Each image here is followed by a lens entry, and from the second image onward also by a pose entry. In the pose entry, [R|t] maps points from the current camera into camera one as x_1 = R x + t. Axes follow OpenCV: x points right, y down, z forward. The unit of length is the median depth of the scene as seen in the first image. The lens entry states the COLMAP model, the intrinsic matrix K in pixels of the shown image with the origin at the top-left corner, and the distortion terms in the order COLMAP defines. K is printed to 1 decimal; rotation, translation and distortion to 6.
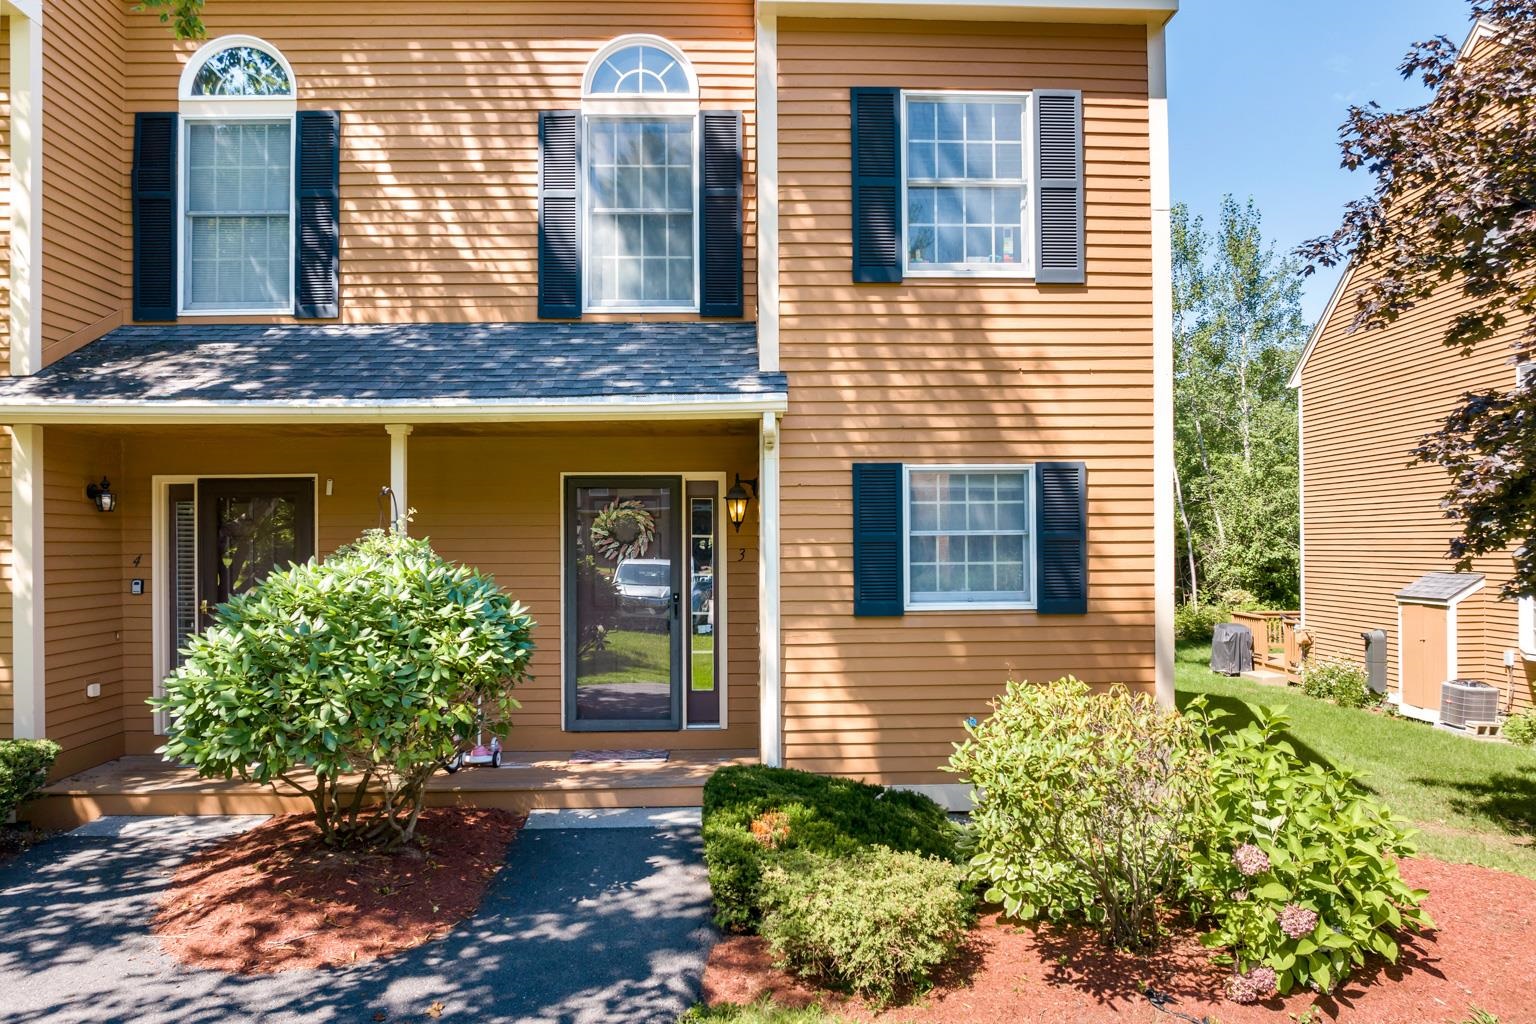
lens RADIAL K [[1070.3, 0, 768.0], [0, 1070.3, 512.0], [0, 0, 1]] dist [-0.023690, -0.002743]
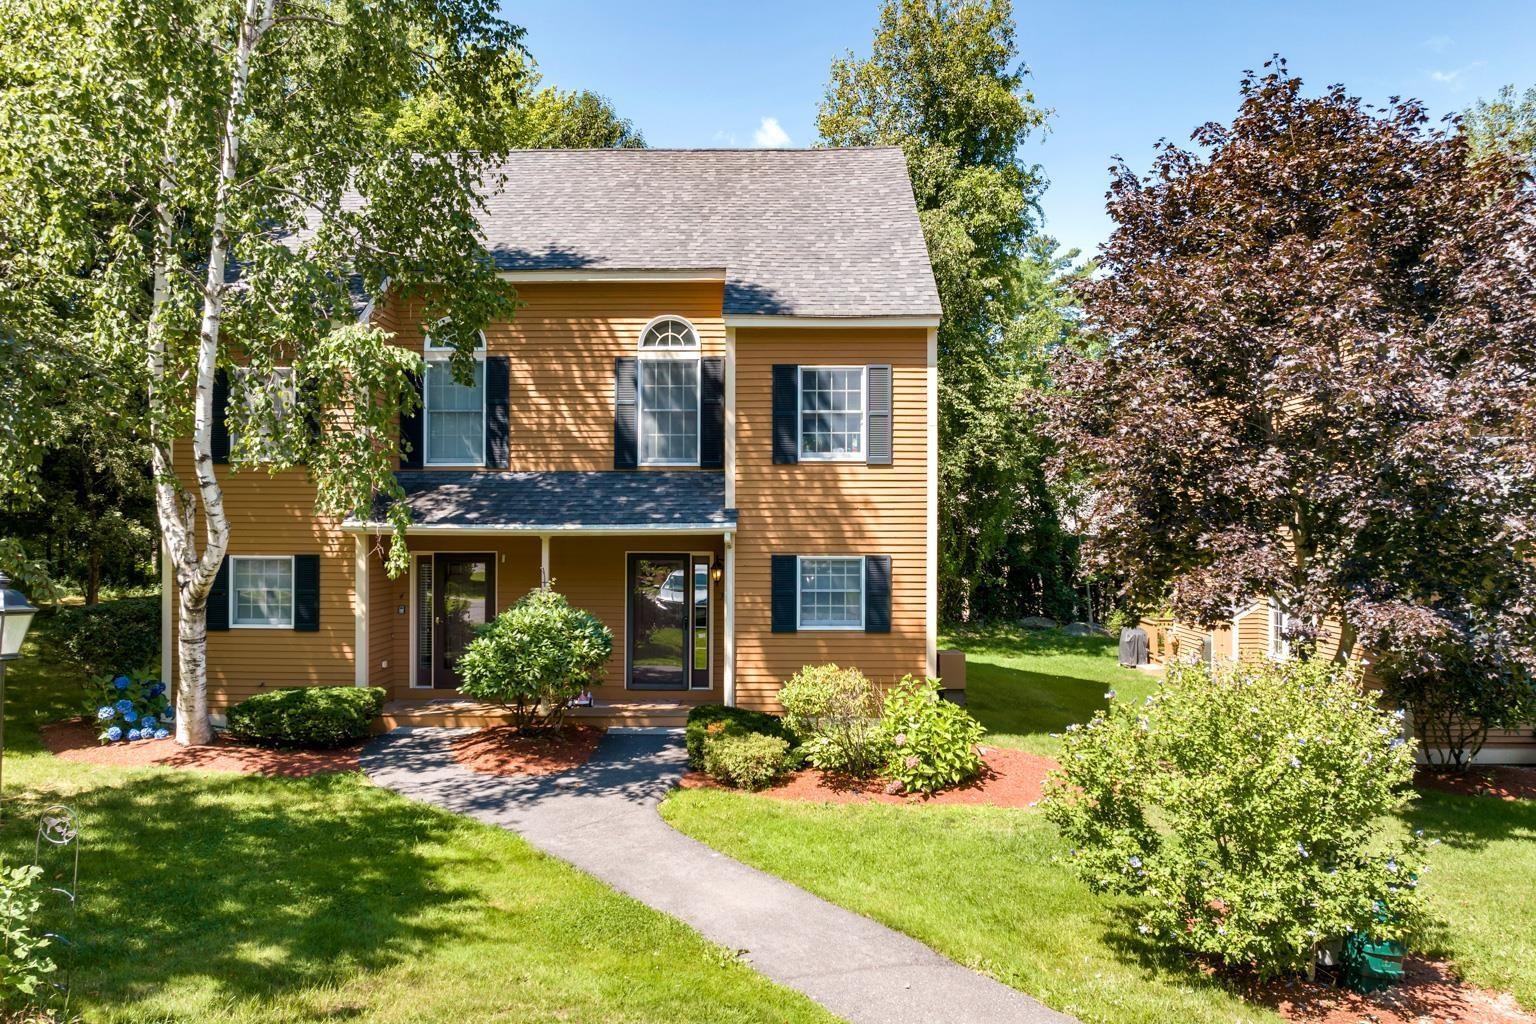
lens RADIAL K [[1018.5, 0, 768.0], [0, 1018.5, 512.0], [0, 0, 1]] dist [0.001359, -0.000115]
pose [[0.998759, 0.009871, -0.048824, 0.164262], [-0.009545, 0.999931, 0.006887, -0.138438], [0.048889, -0.006413, 0.998784, -0.884674]]
